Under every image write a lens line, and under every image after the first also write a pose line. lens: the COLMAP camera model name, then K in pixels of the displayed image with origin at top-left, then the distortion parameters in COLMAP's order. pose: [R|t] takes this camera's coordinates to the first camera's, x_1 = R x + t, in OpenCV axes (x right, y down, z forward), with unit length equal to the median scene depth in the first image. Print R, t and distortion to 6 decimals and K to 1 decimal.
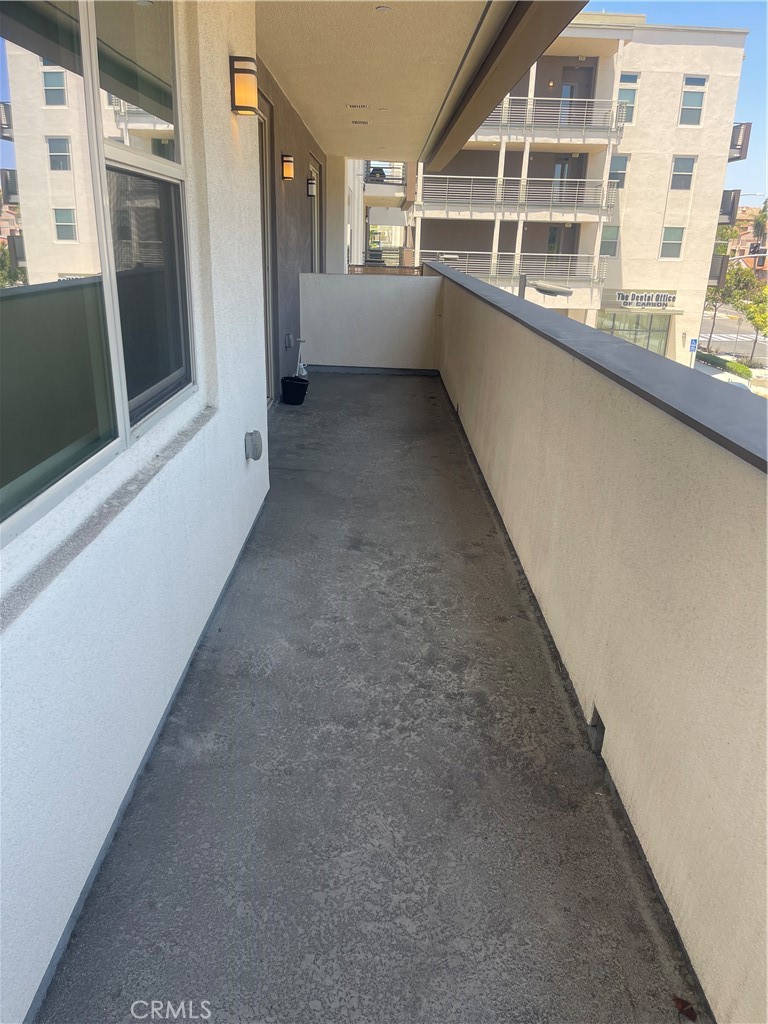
lens RADIAL K [[775.2, 0, 384.0], [0, 775.2, 512.0], [0, 0, 1]] dist [0.081392, -0.102912]
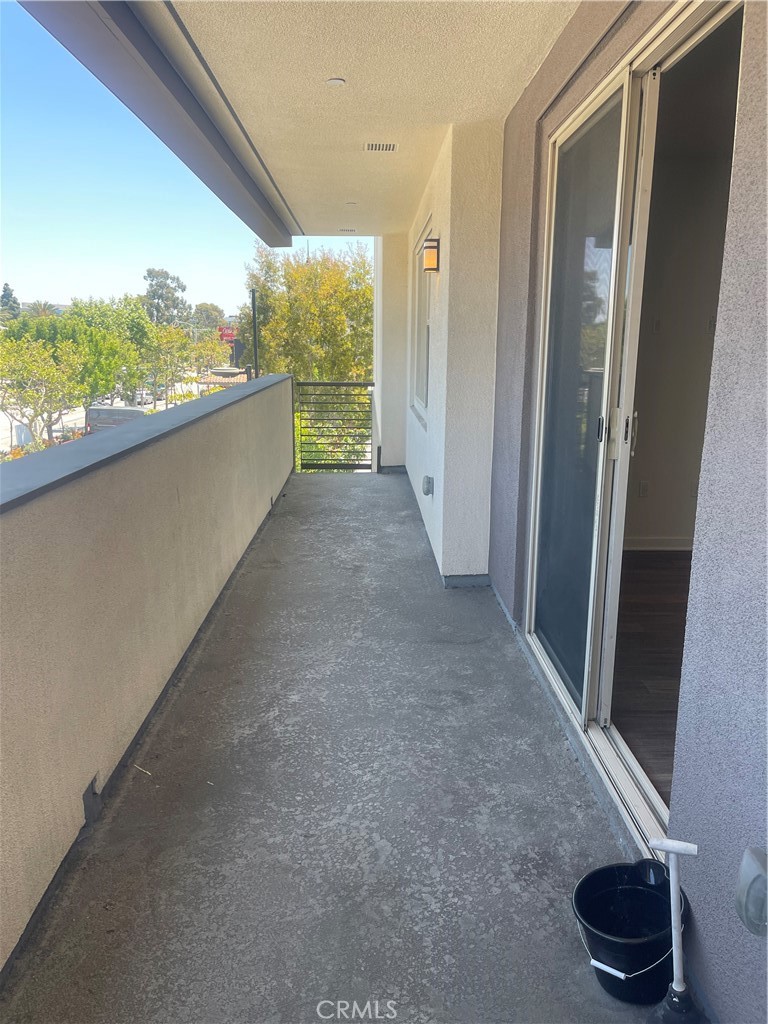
lens RADIAL K [[775.2, 0, 384.0], [0, 775.2, 512.0], [0, 0, 1]] dist [0.081392, -0.102912]
pose [[-0.999270, -0.026506, -0.027504, -0.042599], [-0.036987, 0.851242, 0.523469, -0.728320], [0.009537, 0.524104, -0.851601, 2.064940]]
